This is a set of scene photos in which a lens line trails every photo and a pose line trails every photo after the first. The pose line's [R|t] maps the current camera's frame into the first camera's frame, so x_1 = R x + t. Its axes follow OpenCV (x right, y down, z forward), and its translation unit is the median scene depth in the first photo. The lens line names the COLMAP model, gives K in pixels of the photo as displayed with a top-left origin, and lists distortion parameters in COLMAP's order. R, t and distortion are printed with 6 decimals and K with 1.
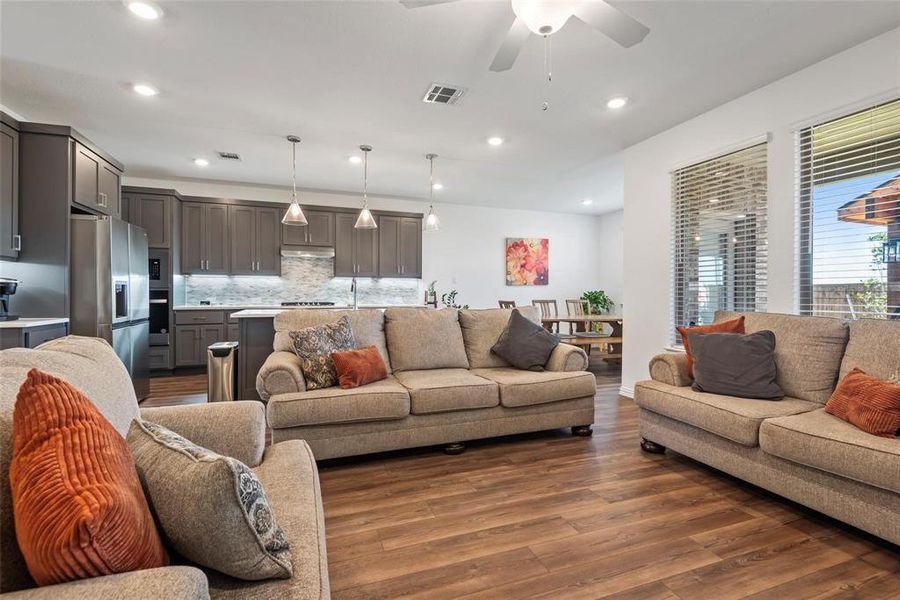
lens RADIAL K [[405.4, 0, 449.6], [0, 405.4, 297.2], [0, 0, 1]] dist [0.014023, -0.005398]
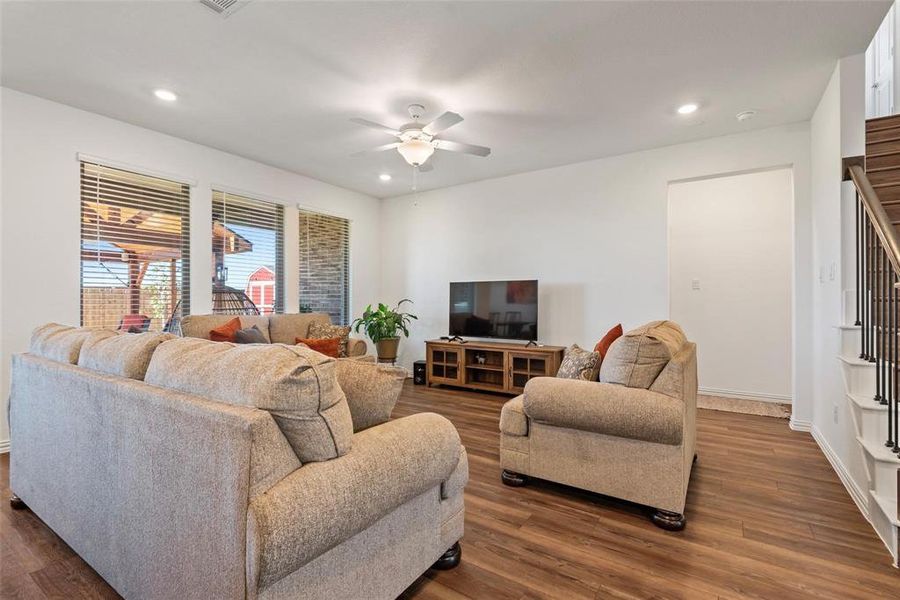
lens RADIAL K [[405.4, 0, 448.3], [0, 405.4, 299.6], [0, 0, 1]] dist [0.014023, -0.005398]
pose [[-0.593986, 0.002406, 0.804472, -0.835121], [0.006116, 0.999980, 0.001524, -0.013791], [-0.804452, 0.005825, -0.593989, 1.199794]]
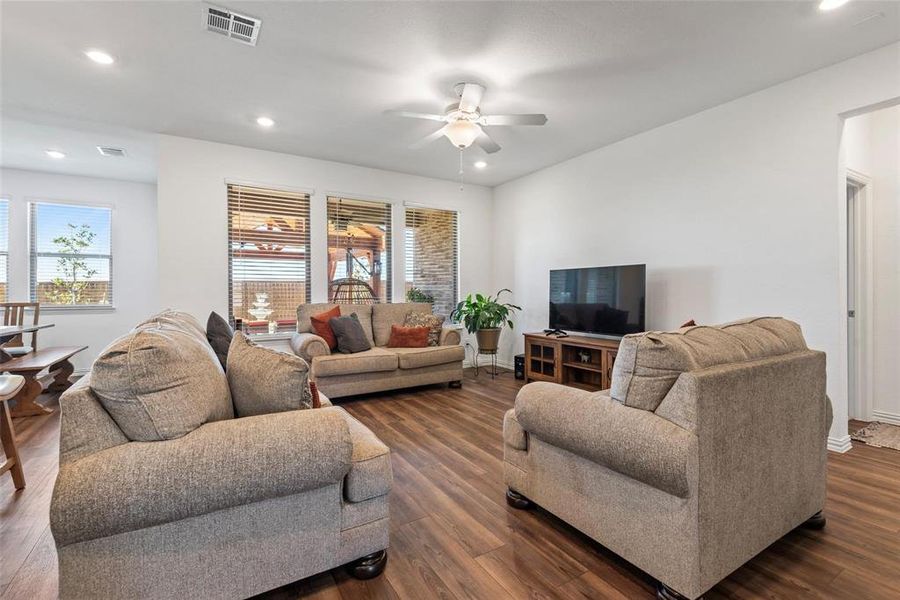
lens RADIAL K [[405.4, 0, 449.0], [0, 405.4, 293.7], [0, 0, 1]] dist [0.014023, -0.005398]
pose [[-0.198609, -0.003975, 0.980071, -0.916980], [0.012146, 0.999905, 0.006517, -0.008531], [-0.980003, 0.013198, -0.198542, 0.847572]]
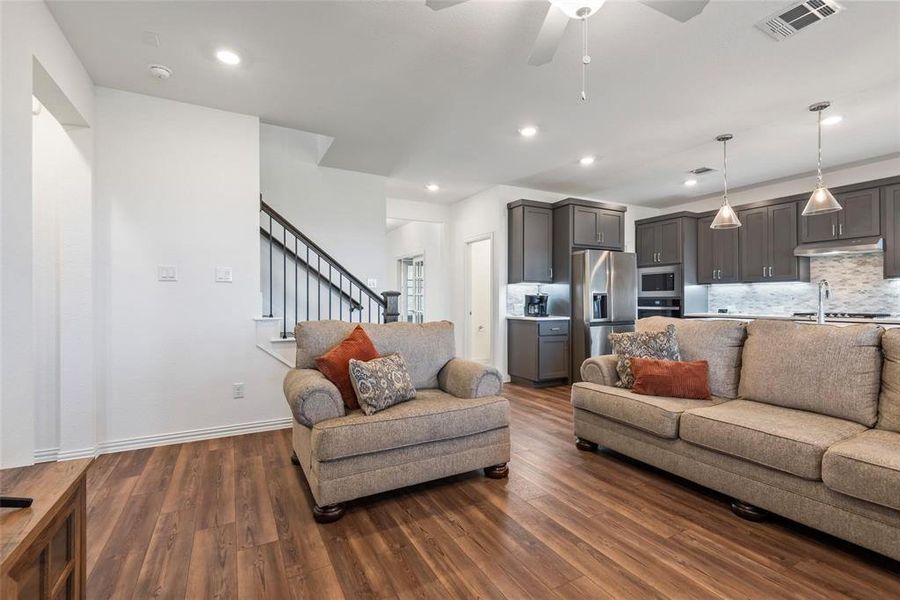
lens RADIAL K [[405.4, 0, 450.2], [0, 405.4, 299.9], [0, 0, 1]] dist [0.014023, -0.005398]
pose [[0.154165, -0.004753, -0.988034, 0.650961], [-0.008602, 0.999944, -0.006153, -0.003186], [0.988008, 0.009448, 0.154115, 0.336324]]
